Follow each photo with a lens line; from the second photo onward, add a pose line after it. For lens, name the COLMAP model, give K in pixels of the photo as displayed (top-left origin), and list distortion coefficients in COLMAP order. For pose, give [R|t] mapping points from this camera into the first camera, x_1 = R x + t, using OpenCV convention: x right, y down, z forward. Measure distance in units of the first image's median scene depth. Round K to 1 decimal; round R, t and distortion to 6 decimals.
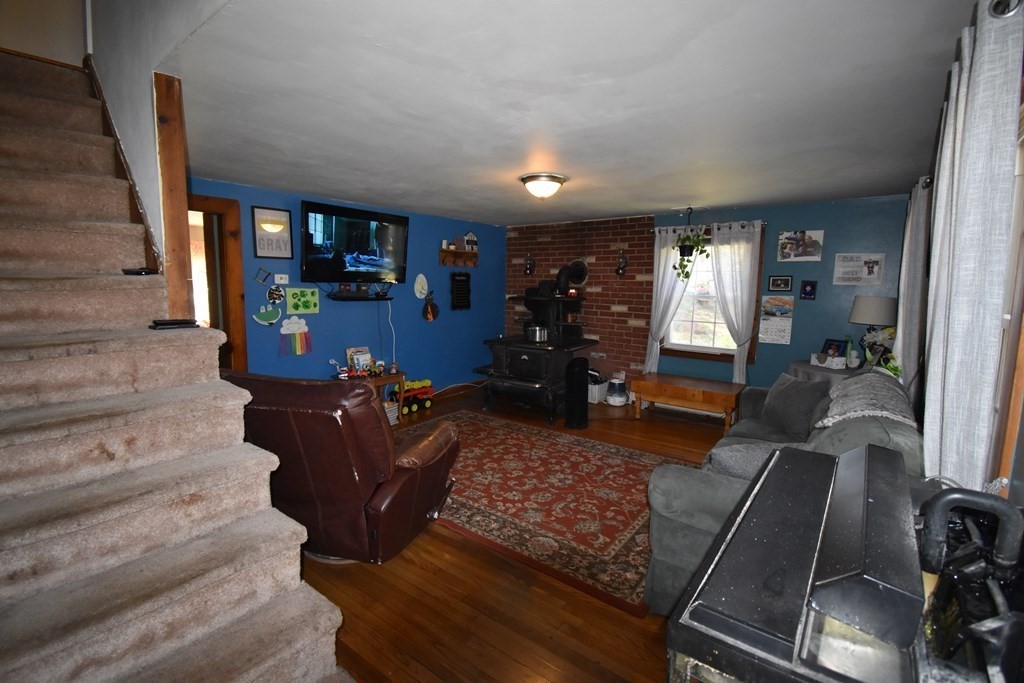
lens RADIAL K [[447.7, 0, 509.8], [0, 447.7, 338.4], [0, 0, 1]] dist [0.022122, -0.028433]
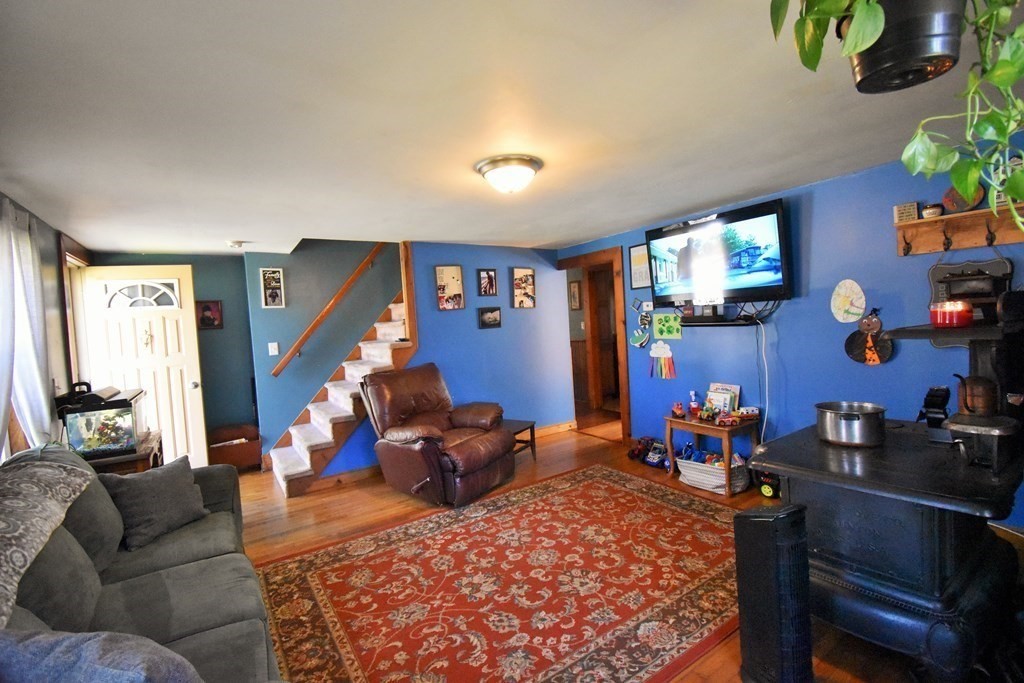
lens RADIAL K [[466.4, 0, 532.5], [0, 466.4, 340.2], [0, 0, 1]] dist [0.025090, -0.032801]
pose [[-0.302446, 0.050817, -0.951811, 0.690047], [-0.061848, 0.995427, 0.072798, -0.120507], [0.951158, 0.080885, -0.297920, 1.128151]]
